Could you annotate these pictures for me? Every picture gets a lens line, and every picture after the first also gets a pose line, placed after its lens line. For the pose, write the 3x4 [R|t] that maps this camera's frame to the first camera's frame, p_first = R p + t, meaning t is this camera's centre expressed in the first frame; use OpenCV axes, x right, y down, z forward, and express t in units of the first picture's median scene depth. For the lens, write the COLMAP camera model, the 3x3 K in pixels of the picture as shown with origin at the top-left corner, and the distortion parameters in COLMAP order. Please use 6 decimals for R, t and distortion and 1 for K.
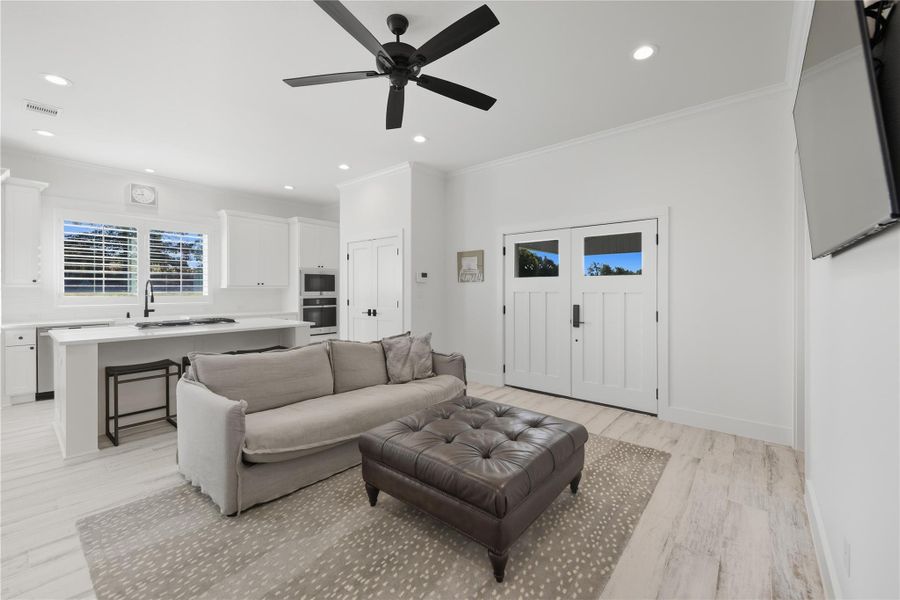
lens RADIAL K [[364.6, 0, 472.8], [0, 364.6, 290.7], [0, 0, 1]] dist [0.001446, -0.000918]
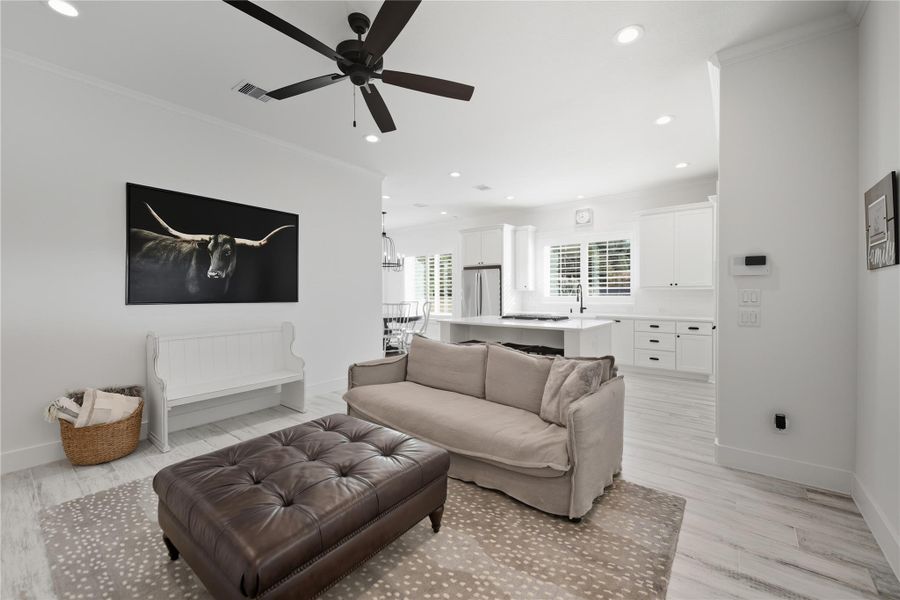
lens RADIAL K [[357.0, 0, 454.3], [0, 357.0, 297.6], [0, 0, 1]] dist [0.001641, 0.000032]
pose [[0.007720, 0.012756, -0.999889, 0.332165], [0.003229, 0.999913, 0.012781, 0.000599], [0.999965, -0.003328, 0.007678, 0.538559]]
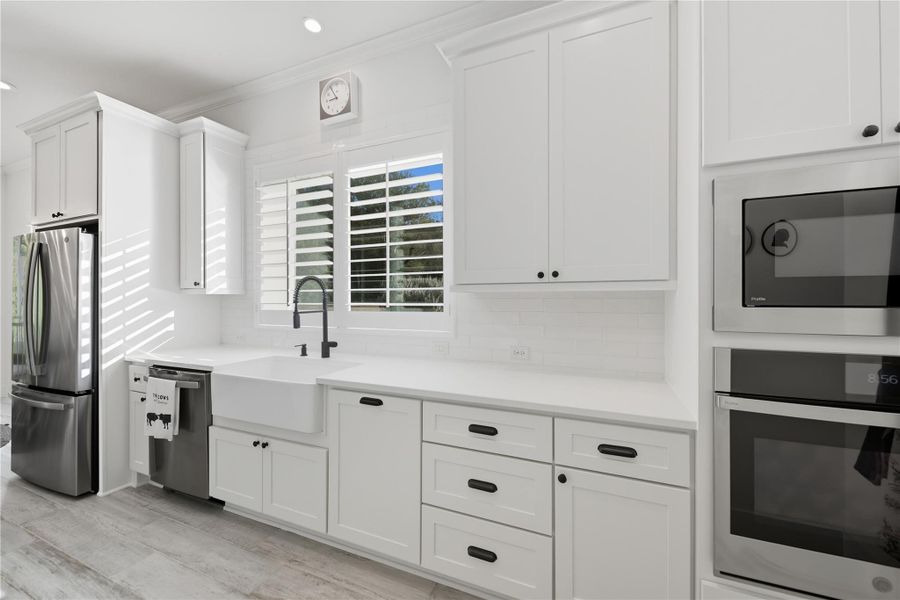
lens RADIAL K [[357.0, 0, 449.3], [0, 357.0, 296.9], [0, 0, 1]] dist [0.001641, 0.000032]
pose [[0.245578, -0.001186, -0.969376, -0.413590], [0.001404, 0.999999, -0.000868, -0.003571], [0.969376, -0.001148, 0.245579, 1.019001]]
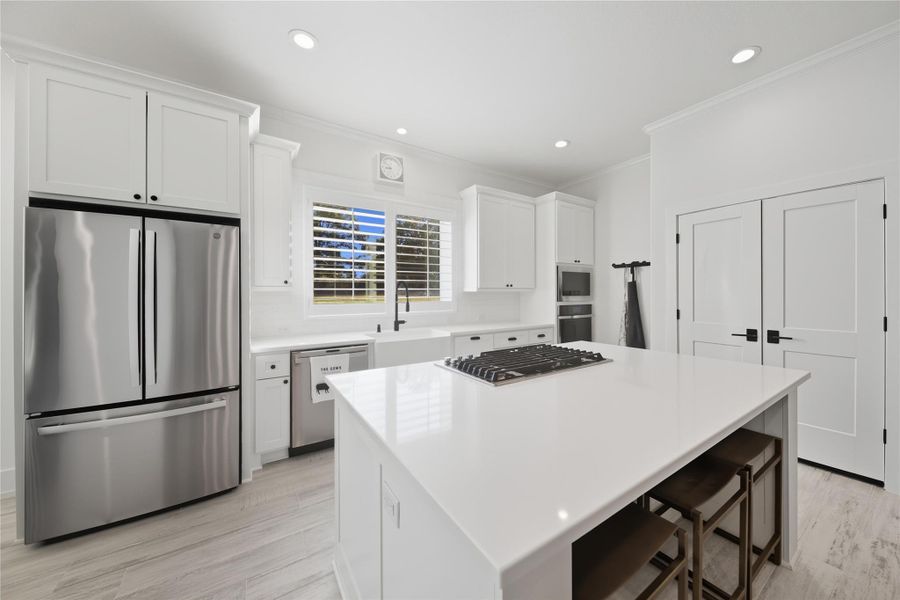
lens RADIAL K [[313.0, 0, 464.3], [0, 313.0, 293.4], [0, 0, 1]] dist [-0.009162, 0.000037]
pose [[0.950019, -0.002509, -0.312183, -0.553580], [0.001422, 0.999992, -0.003707, -0.001001], [0.312190, 0.003078, 0.950015, 0.430222]]
